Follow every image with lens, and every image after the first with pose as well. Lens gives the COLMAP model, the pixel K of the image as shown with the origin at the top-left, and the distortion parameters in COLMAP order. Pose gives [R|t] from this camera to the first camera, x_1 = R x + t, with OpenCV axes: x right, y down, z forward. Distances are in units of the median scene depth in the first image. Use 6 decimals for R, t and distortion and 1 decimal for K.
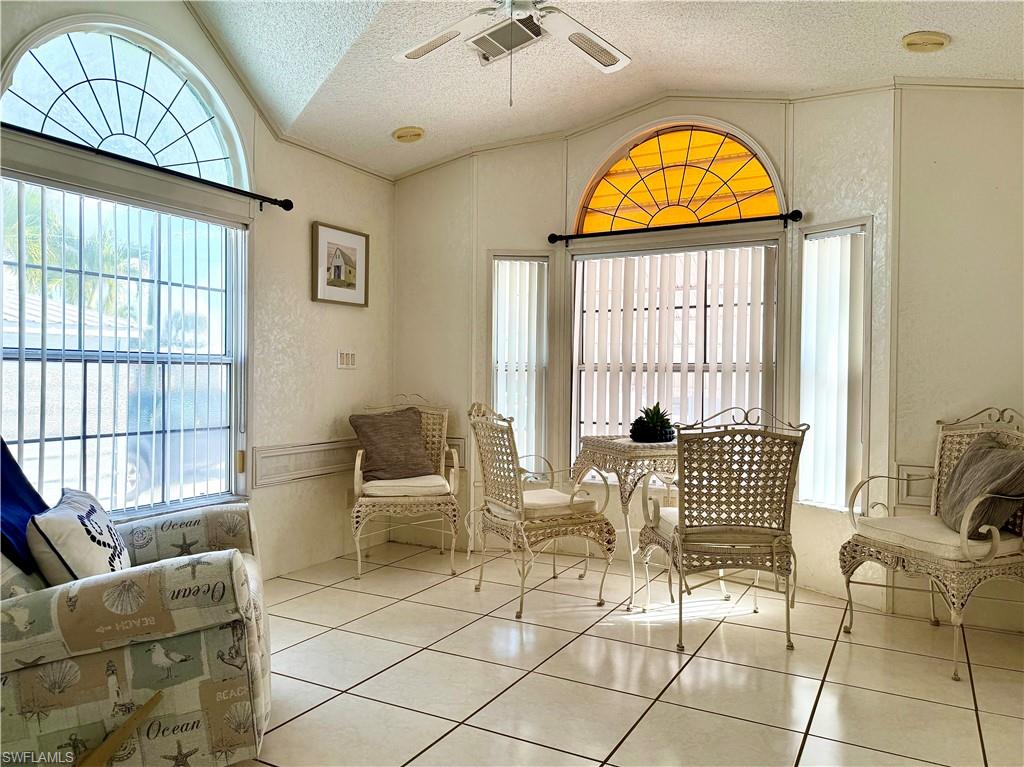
lens RADIAL K [[744.3, 0, 512.0], [0, 744.3, 383.5], [0, 0, 1]] dist [0.007119, -0.029208]
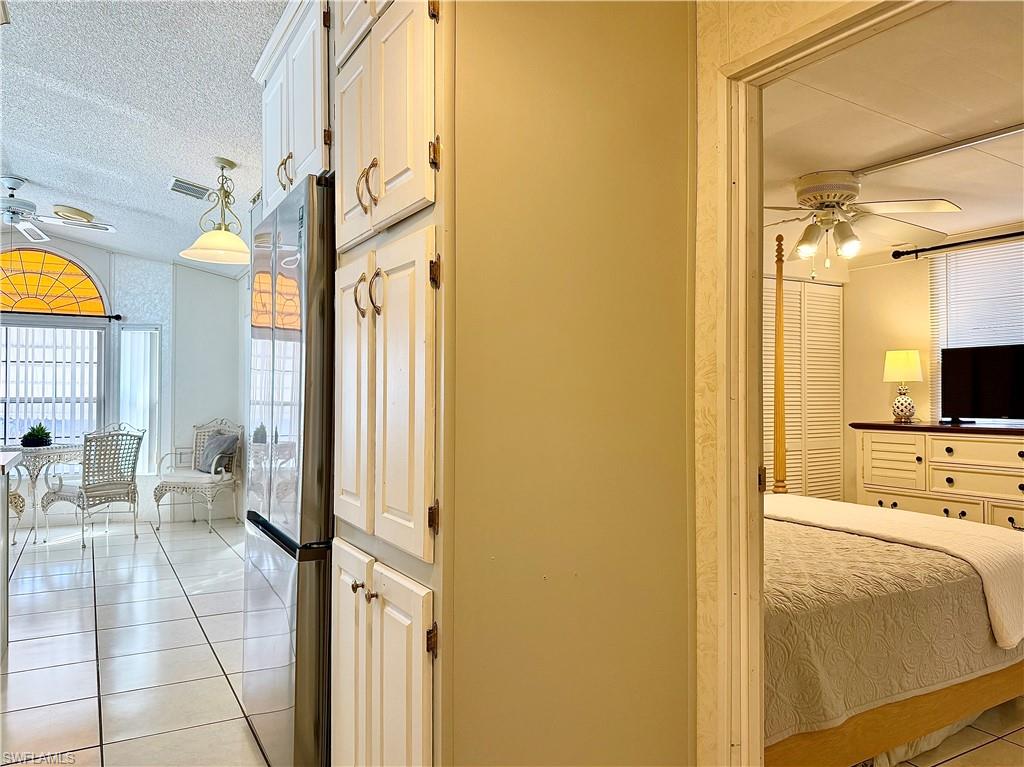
lens RADIAL K [[744.3, 0, 512.0], [0, 744.3, 383.5], [0, 0, 1]] dist [0.007119, -0.029208]
pose [[0.530086, -0.004549, 0.847932, -0.723922], [0.017022, 0.999841, -0.005278, -0.040242], [-0.847773, 0.017231, 0.530079, -0.867509]]
